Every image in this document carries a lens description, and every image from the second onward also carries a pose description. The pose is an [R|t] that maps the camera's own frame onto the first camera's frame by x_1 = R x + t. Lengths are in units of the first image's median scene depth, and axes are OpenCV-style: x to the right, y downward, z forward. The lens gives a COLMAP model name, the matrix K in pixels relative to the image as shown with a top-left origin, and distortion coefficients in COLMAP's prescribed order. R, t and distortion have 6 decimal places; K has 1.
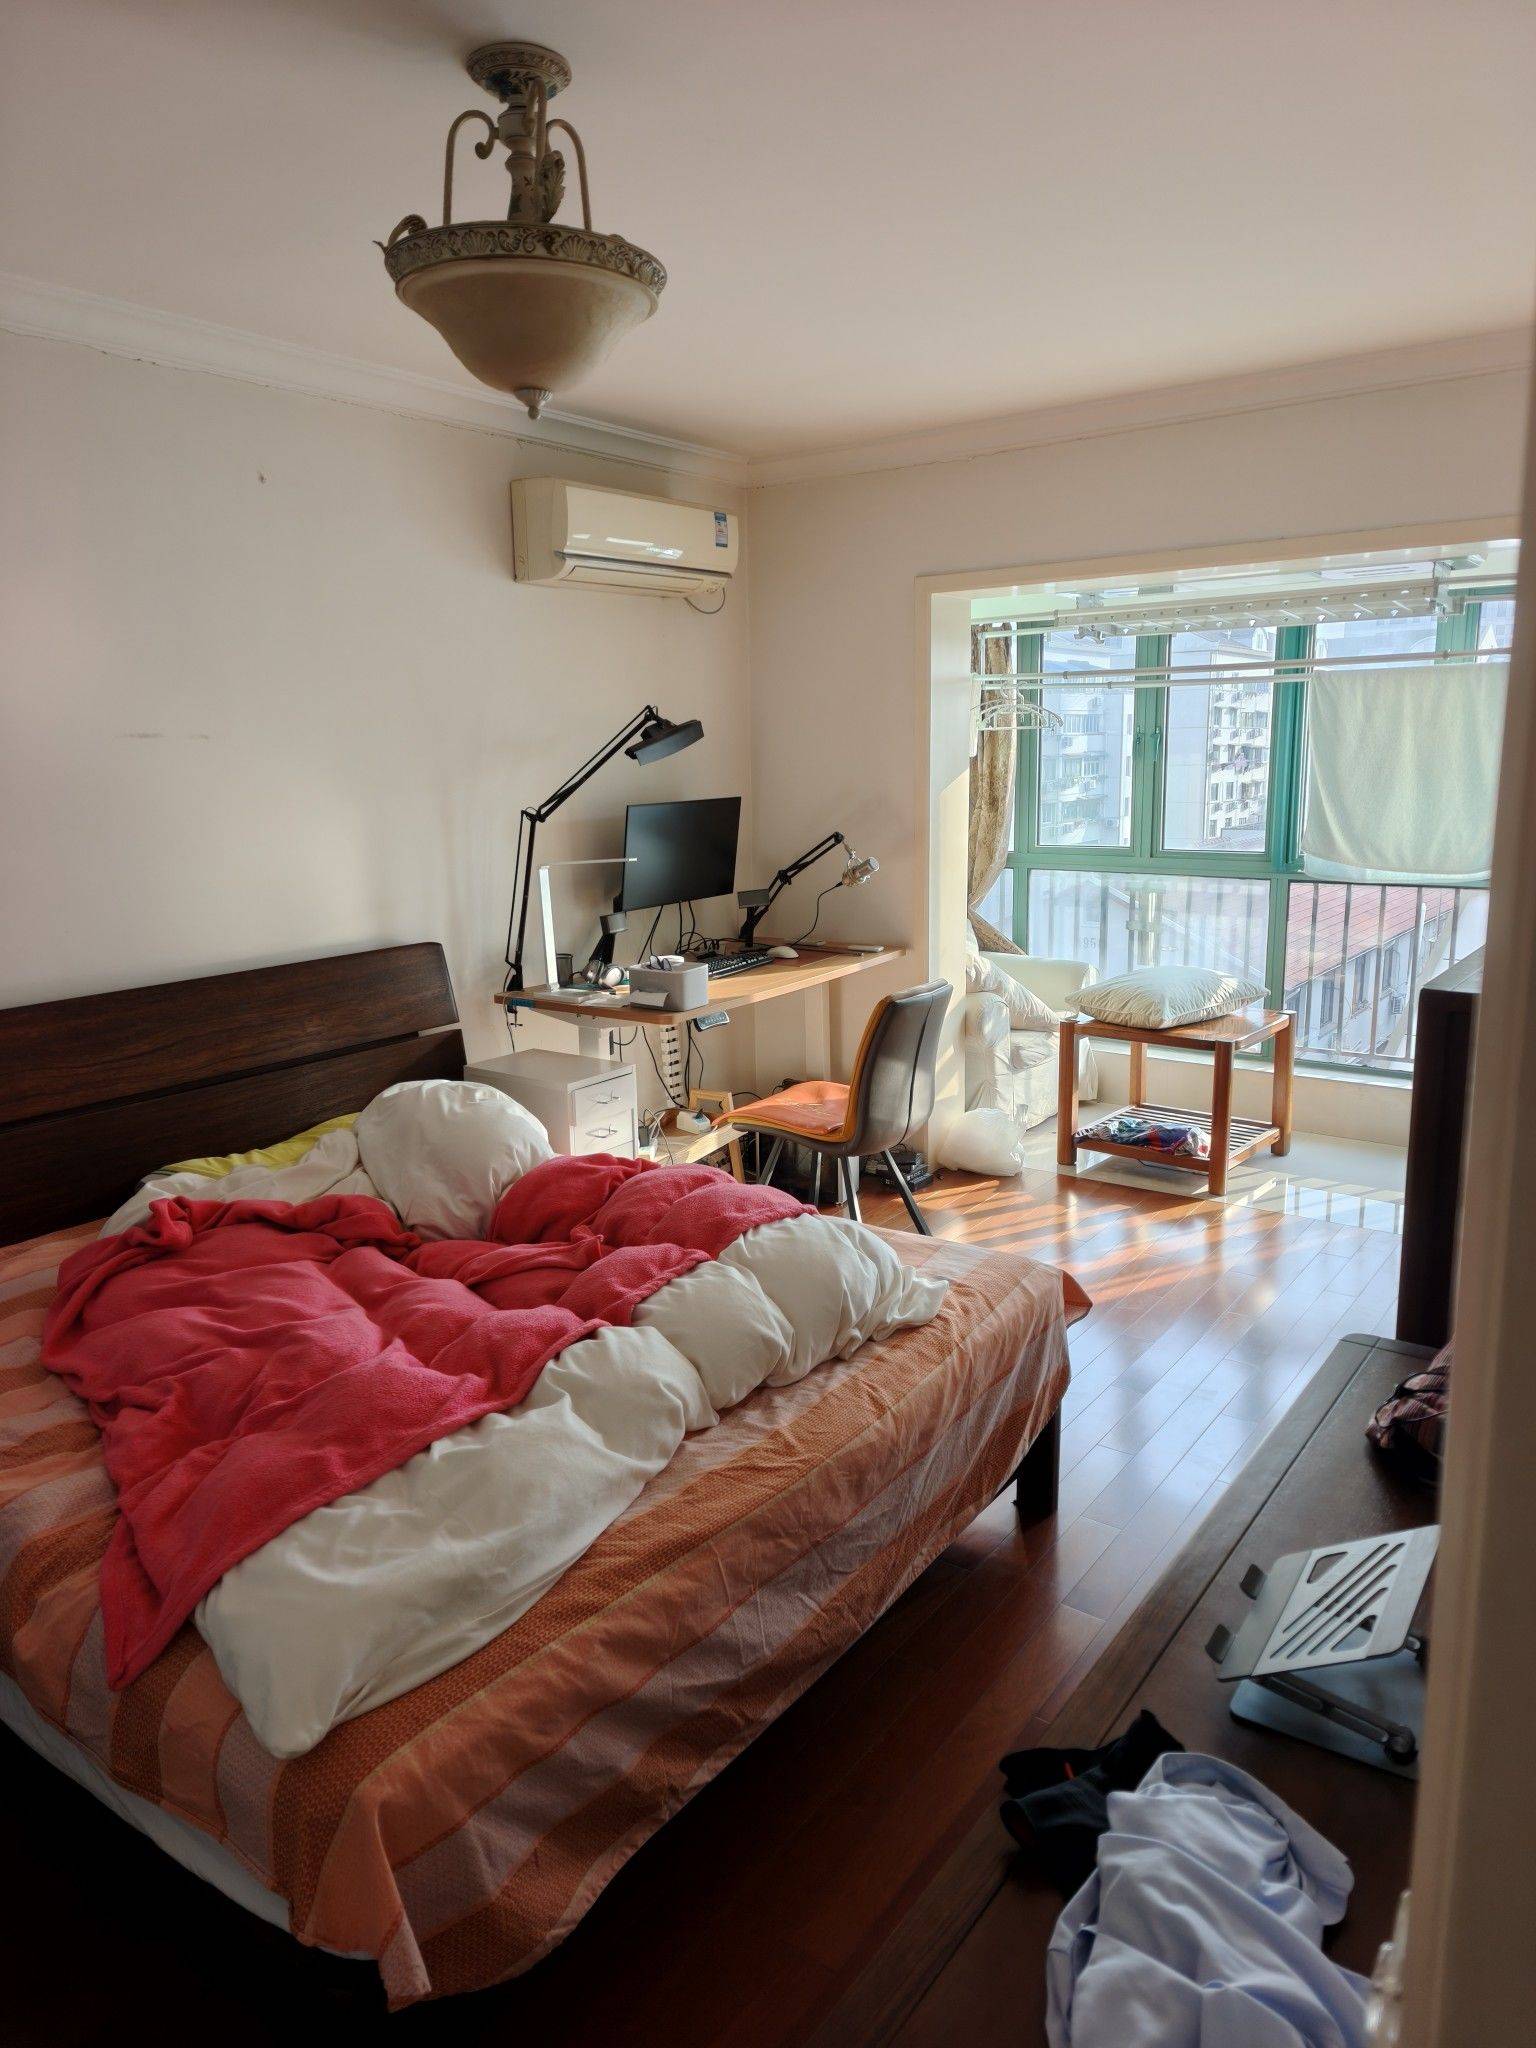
lens RADIAL K [[1380.2, 0, 768.0], [0, 1380.2, 1024.0], [0, 0, 1]] dist [0.134731, -0.000050]
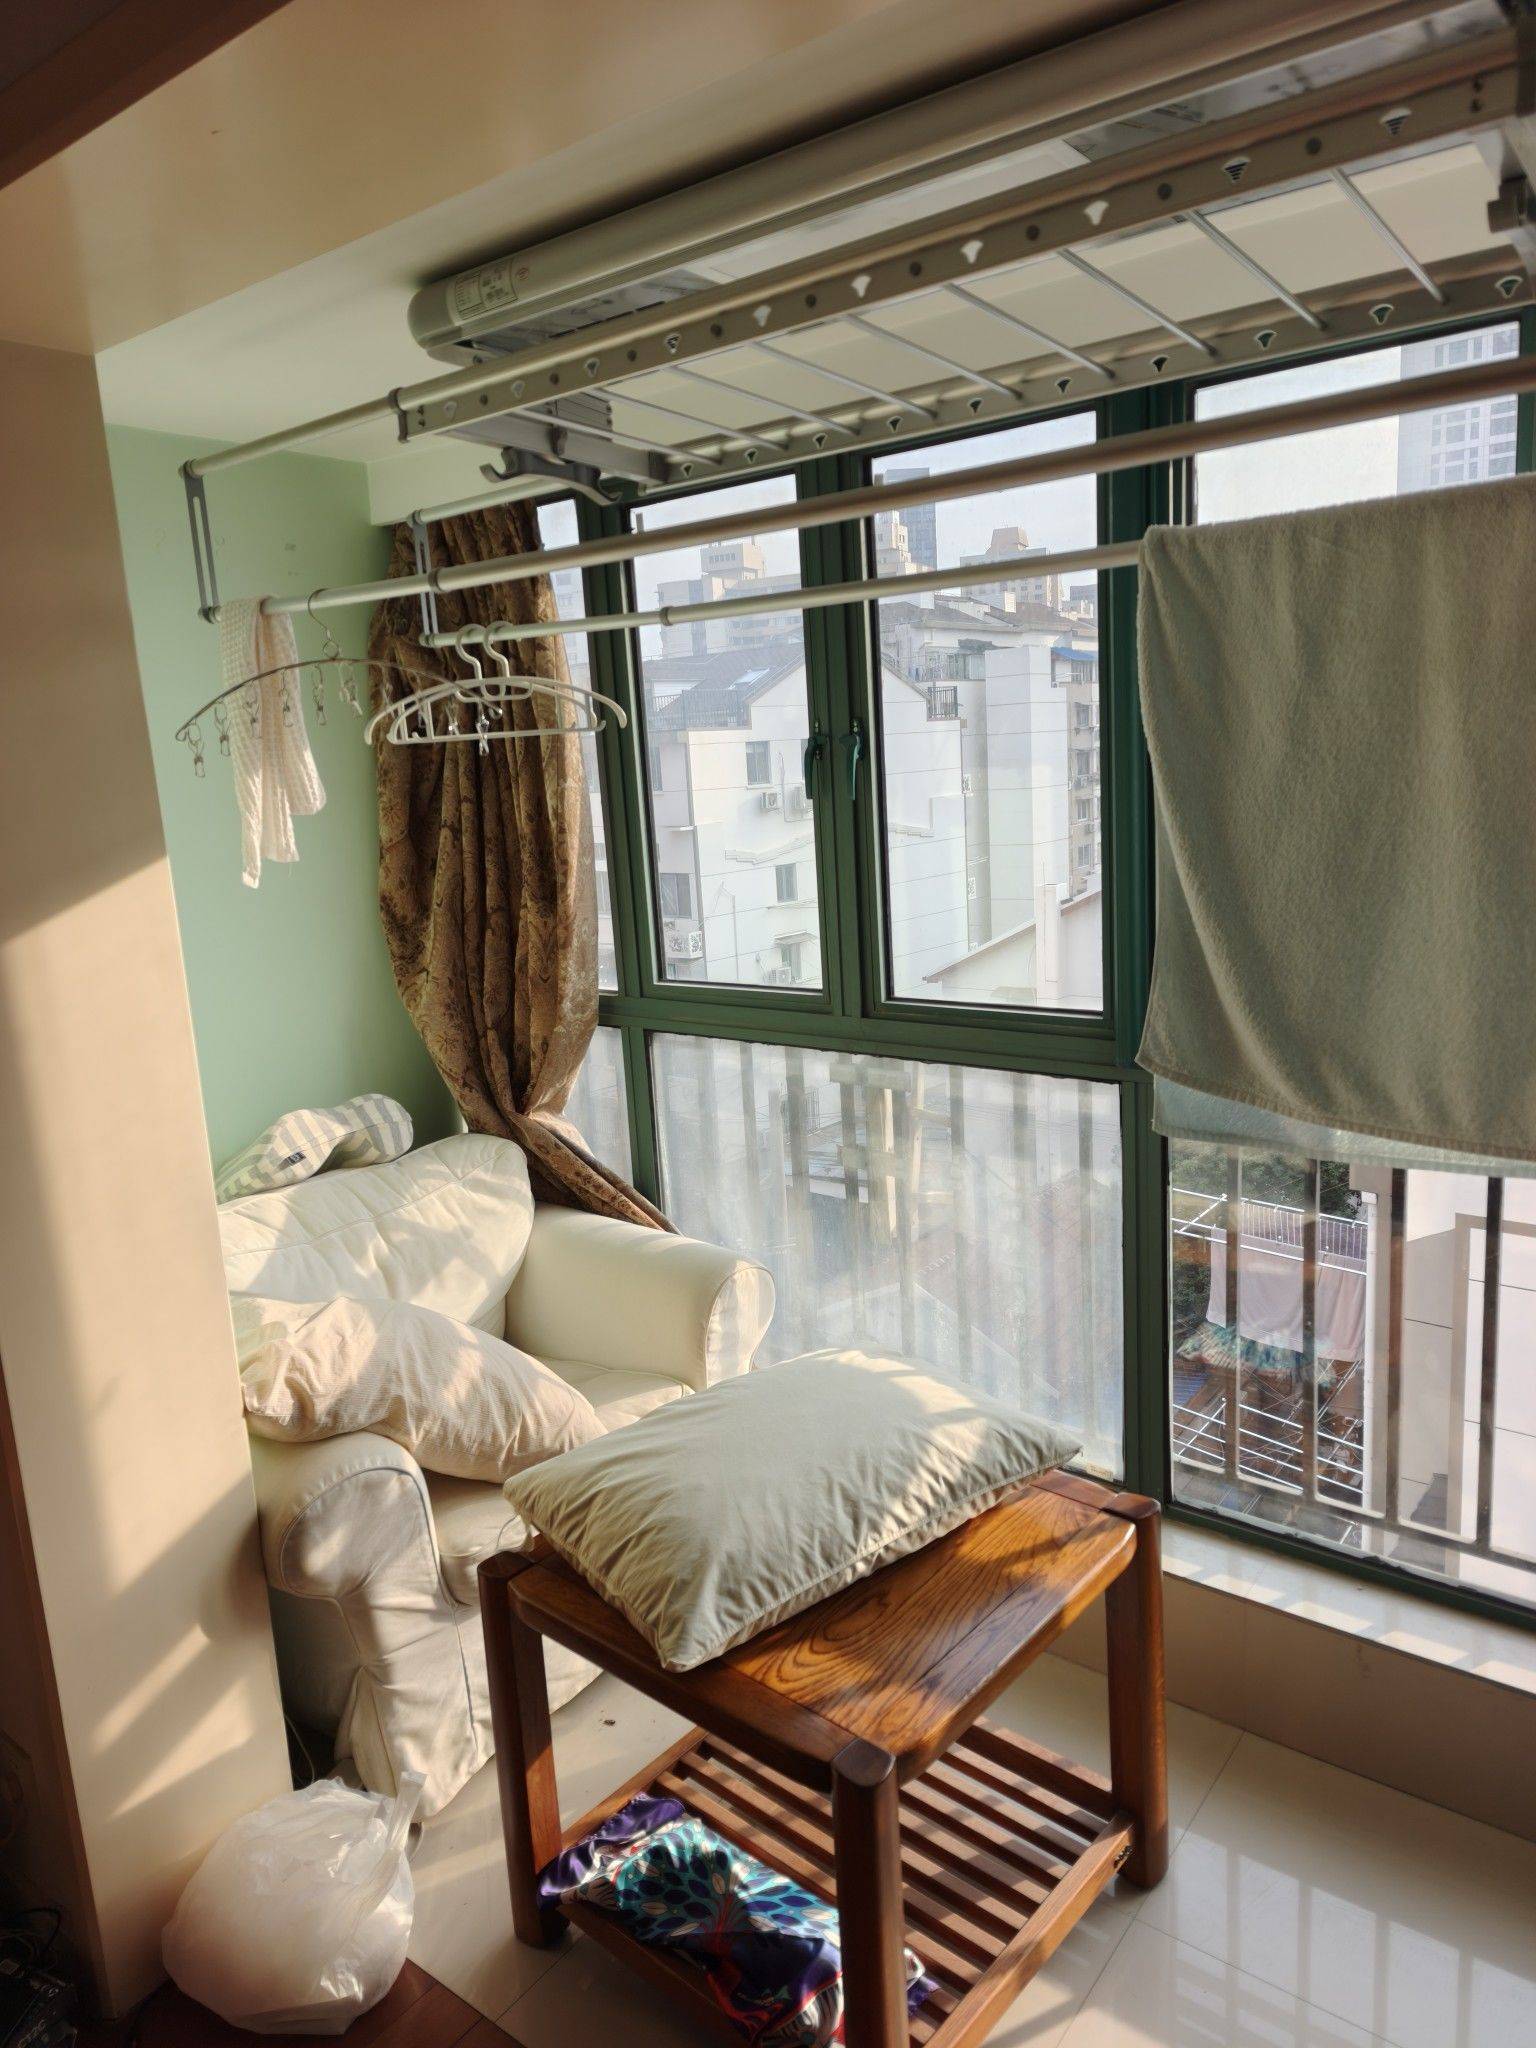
lens RADIAL K [[1380.2, 0, 768.0], [0, 1380.2, 1024.0], [0, 0, 1]] dist [0.134731, -0.000050]
pose [[0.997558, -0.027488, -0.064206, 0.263710], [0.027478, 0.999622, -0.001042, -0.114667], [0.064210, -0.000724, 0.997936, 0.560014]]
